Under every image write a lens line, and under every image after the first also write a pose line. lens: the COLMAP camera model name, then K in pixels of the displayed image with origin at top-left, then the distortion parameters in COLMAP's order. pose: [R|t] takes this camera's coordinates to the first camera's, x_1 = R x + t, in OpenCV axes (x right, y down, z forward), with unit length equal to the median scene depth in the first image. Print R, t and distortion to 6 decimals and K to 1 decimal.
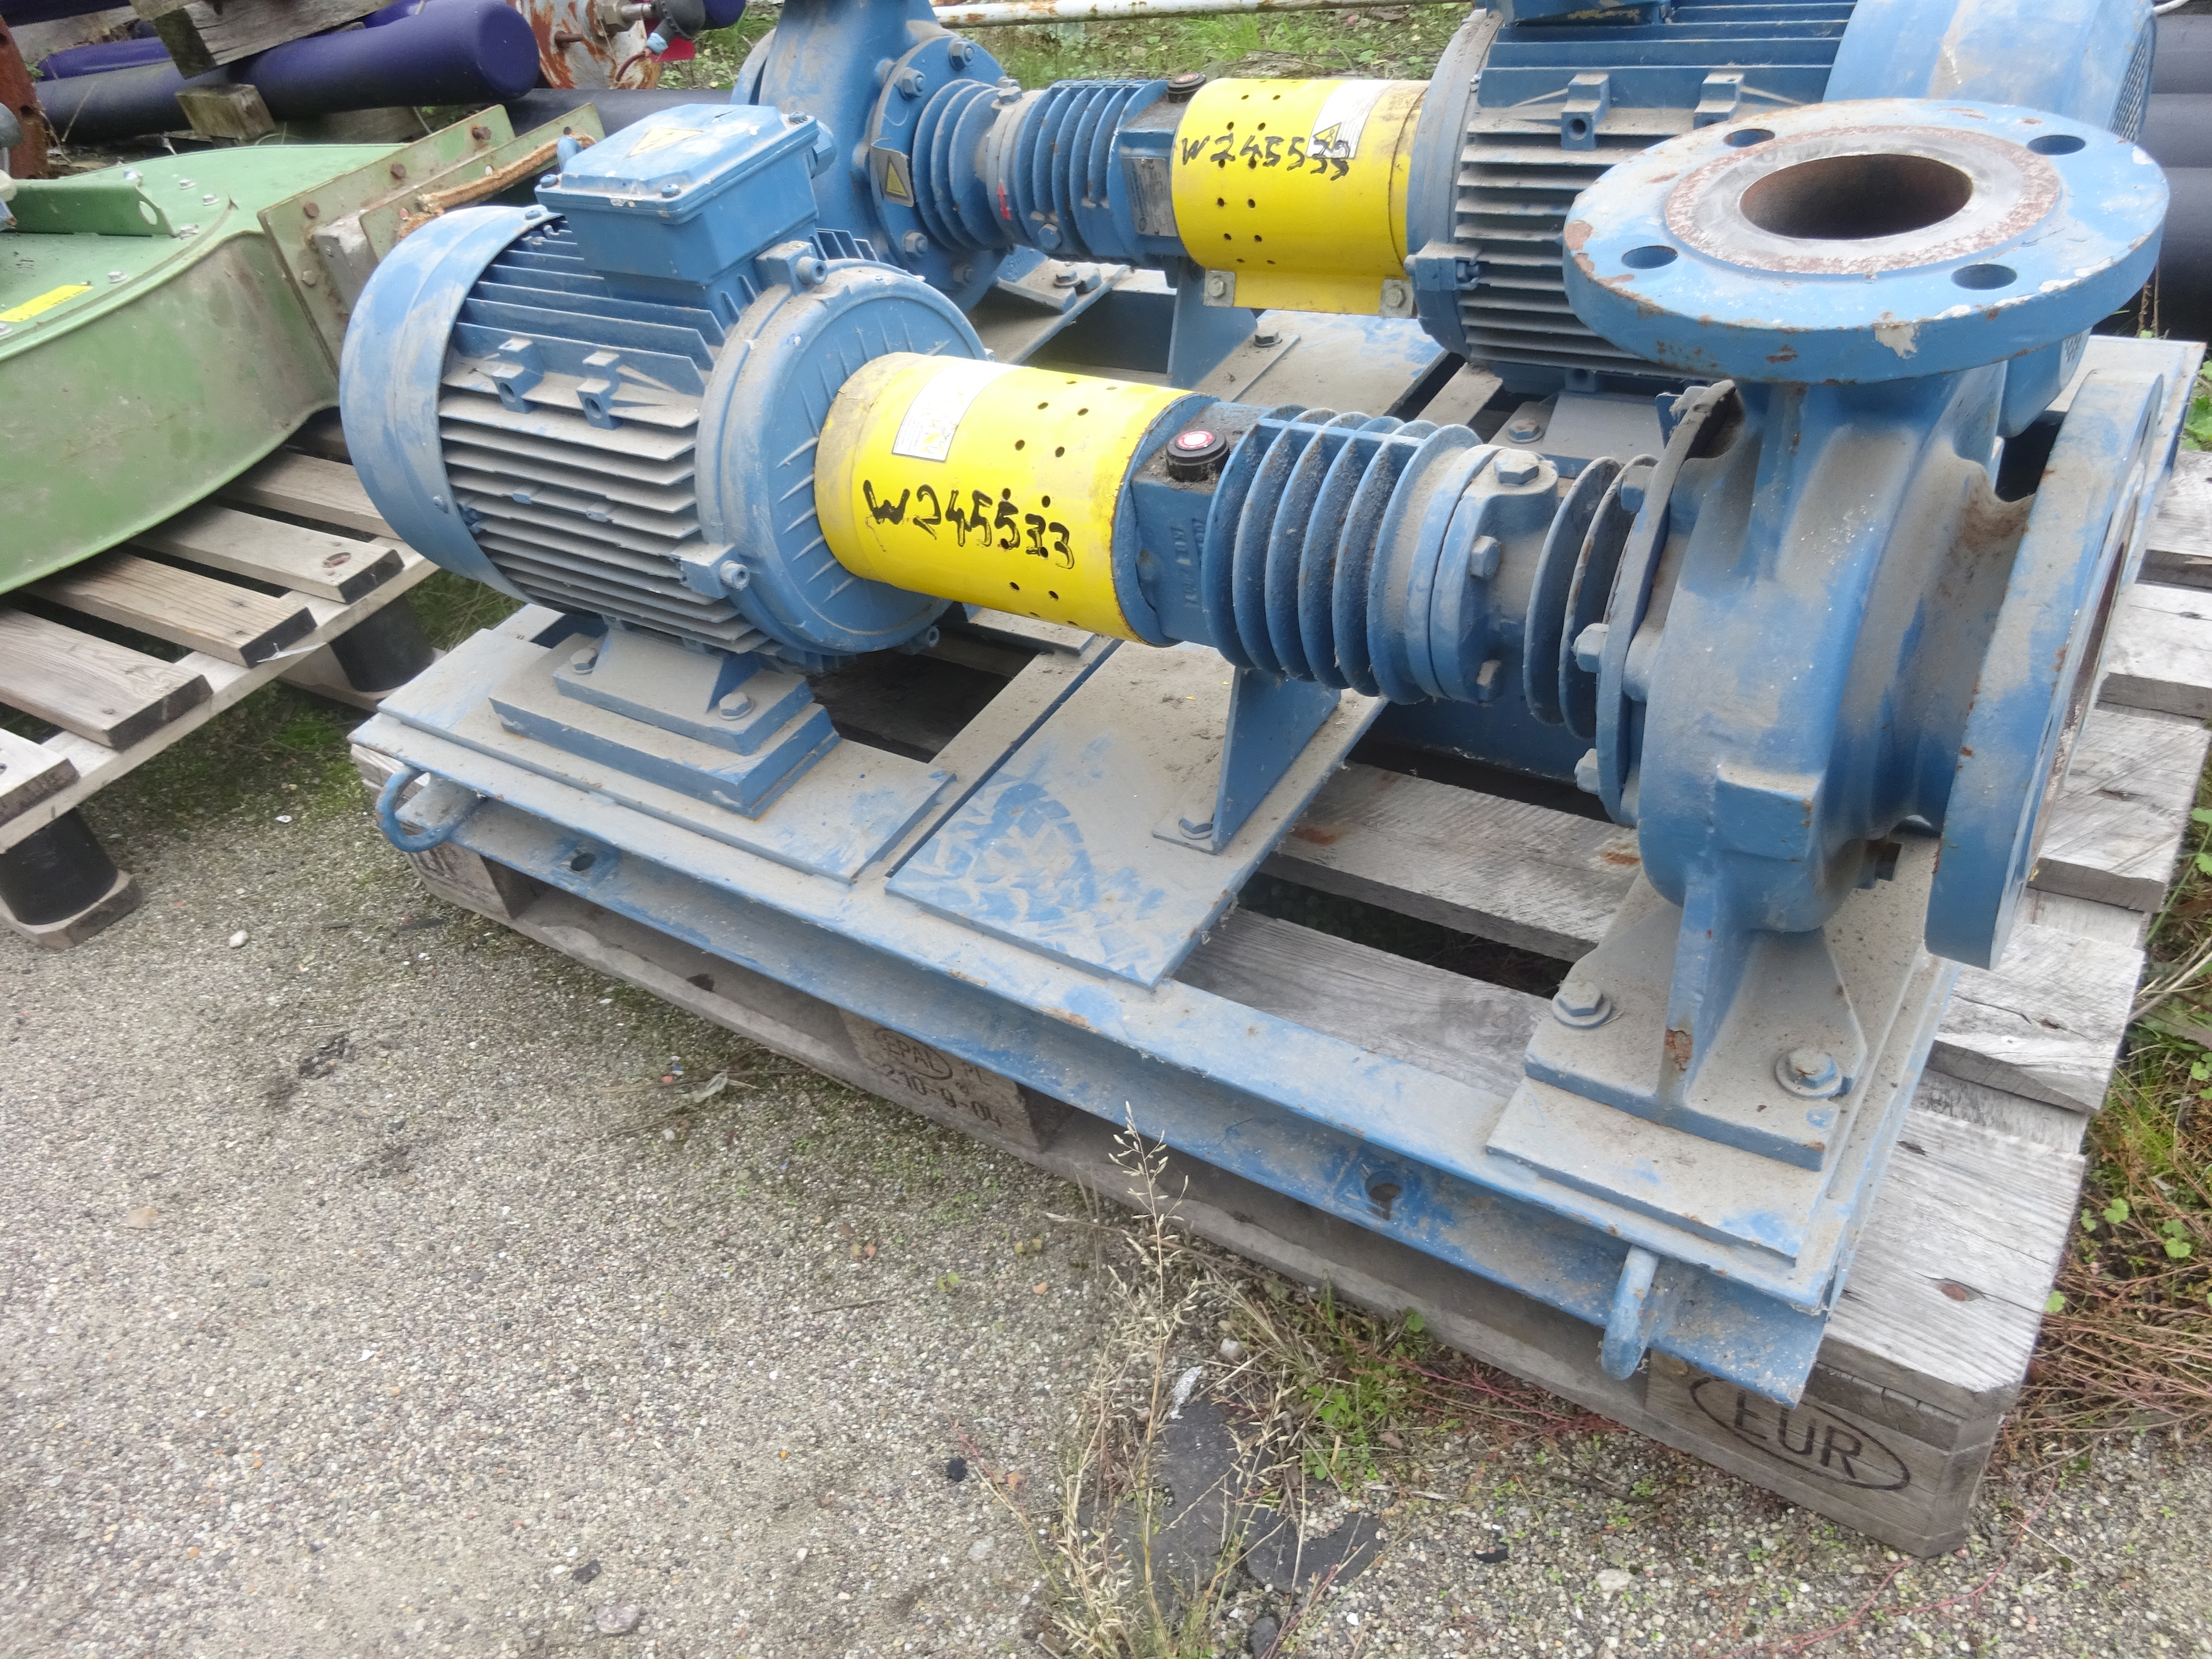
lens RADIAL K [[1607.4, 0, 1101.0], [0, 1607.4, 832.9], [0, 0, 1]] dist [0.002504, -0.009918]
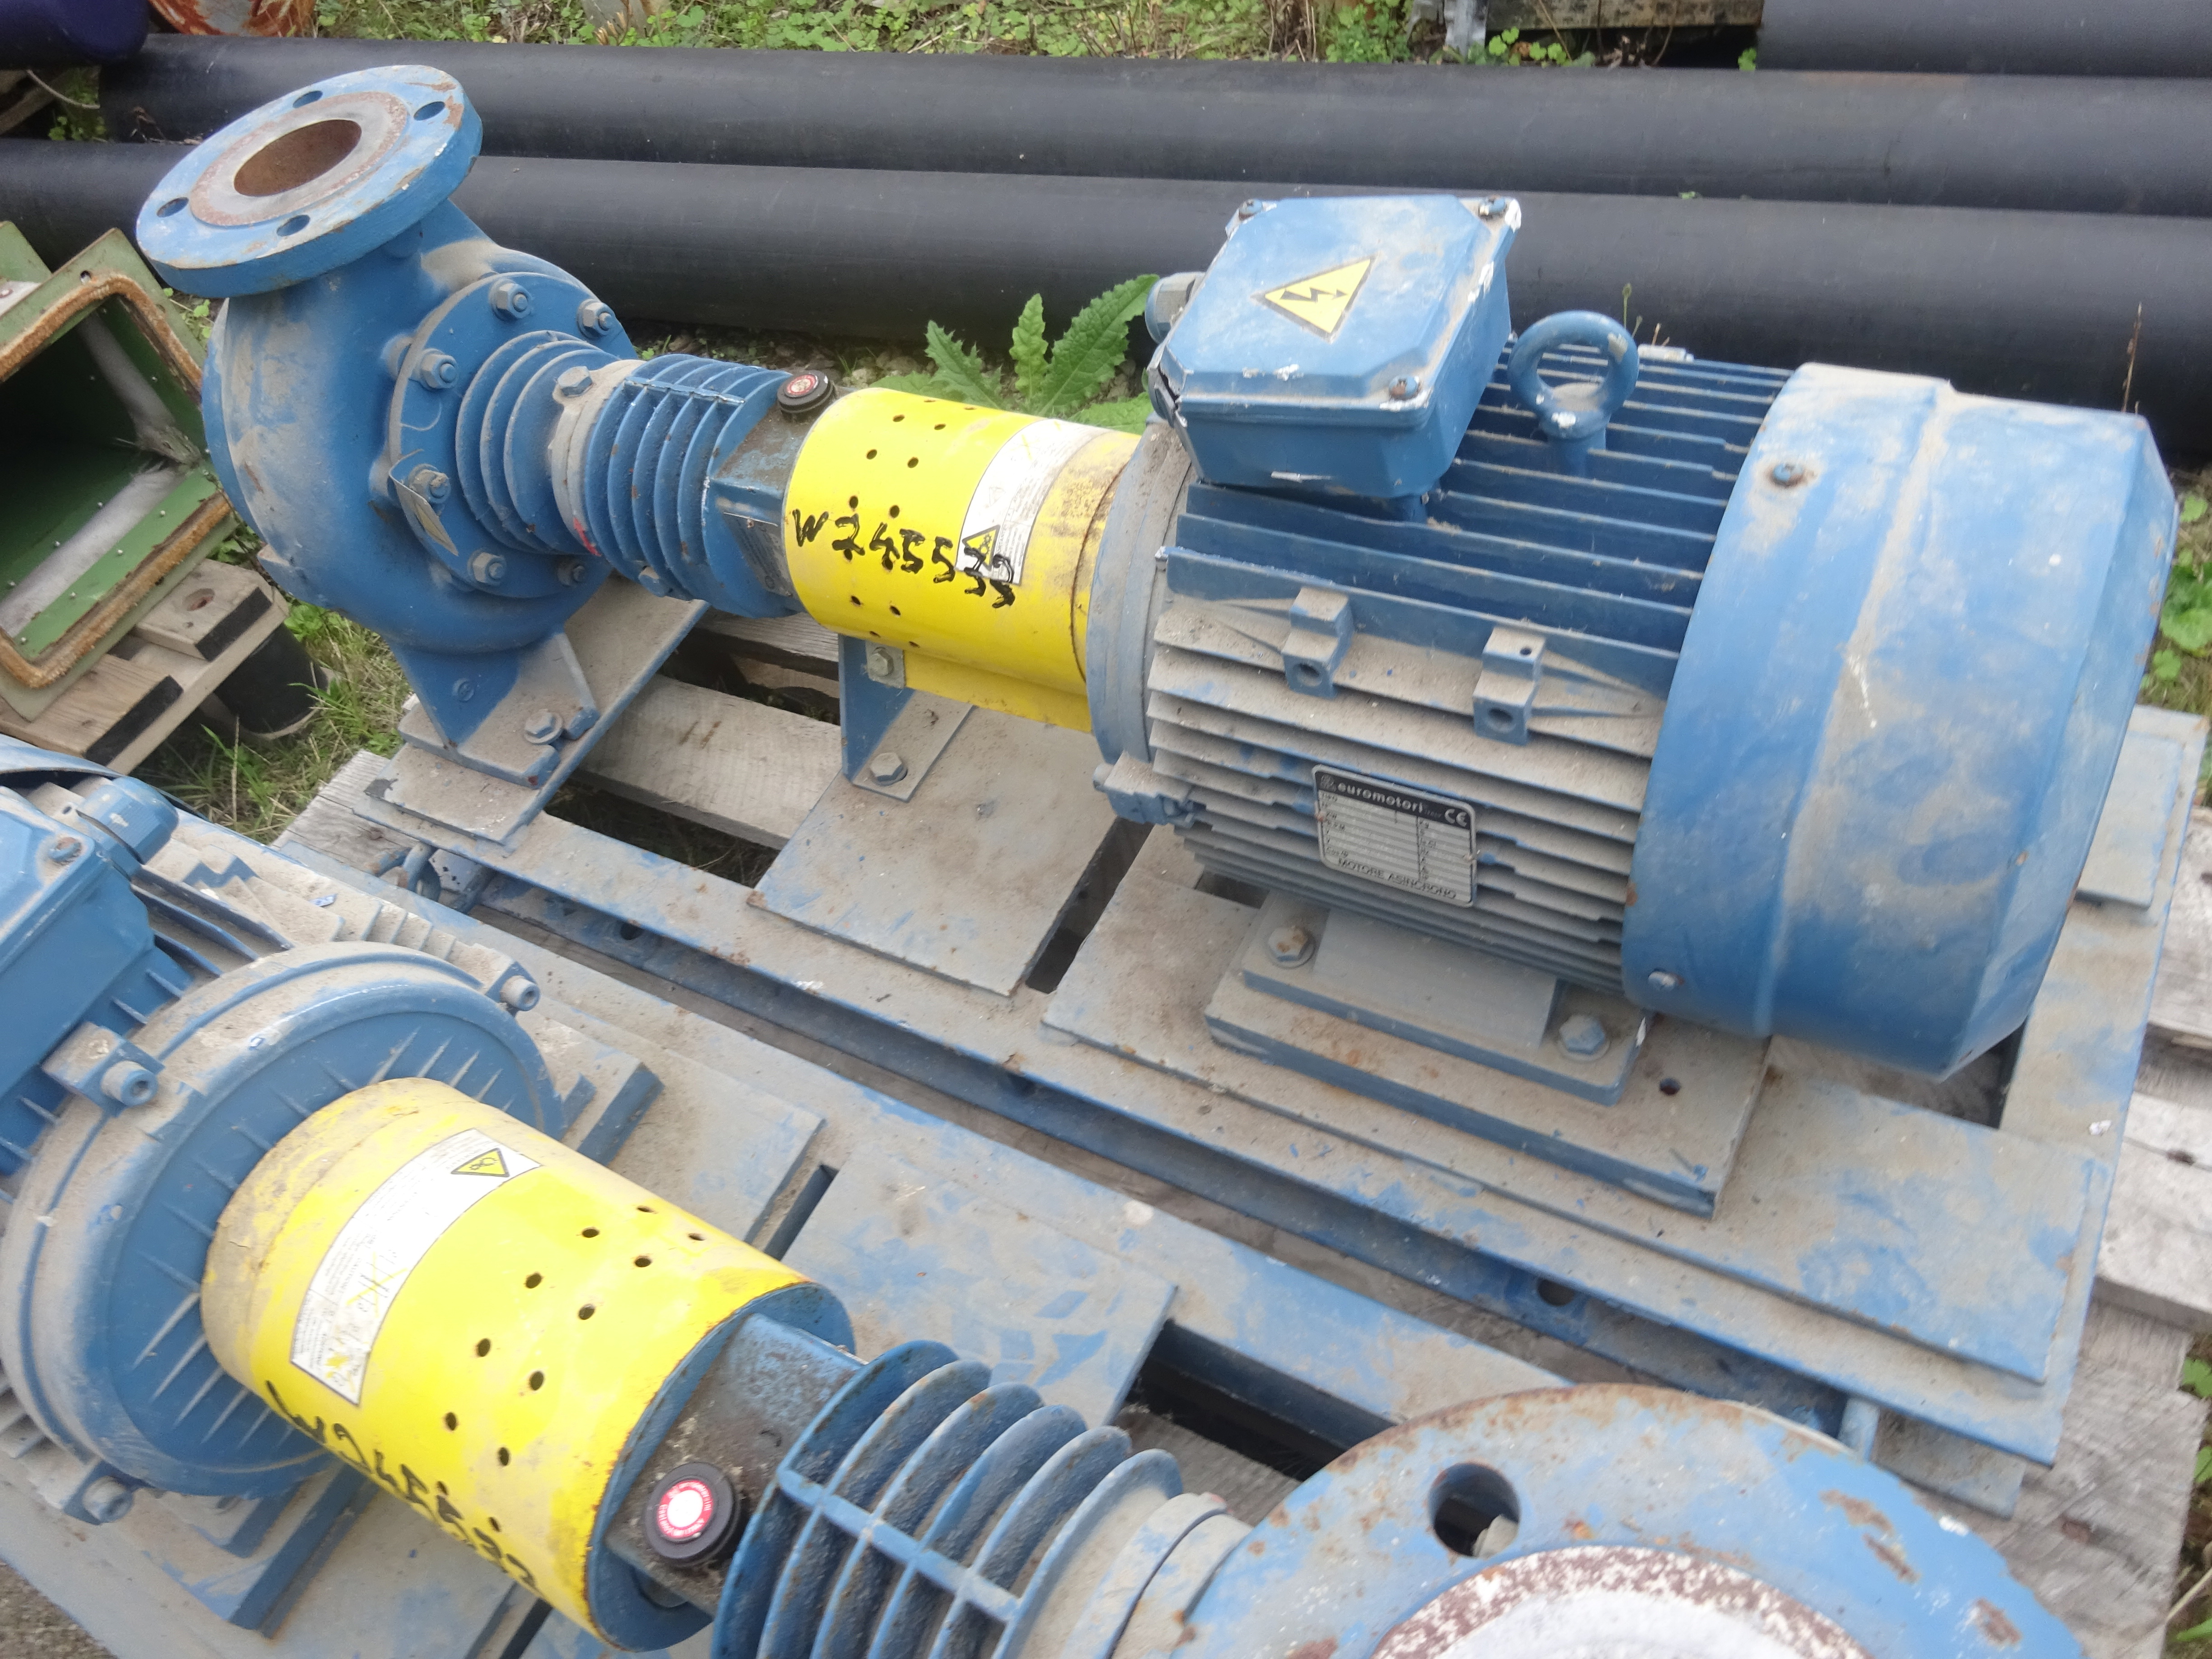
lens RADIAL K [[1607.4, 0, 1103.6], [0, 1607.4, 823.5], [0, 0, 1]] dist [0.002504, -0.009918]
pose [[0.995622, -0.088621, 0.029702, 0.159485], [0.082360, 0.982089, 0.169465, -0.422127], [-0.044189, -0.166277, 0.985089, 0.289739]]
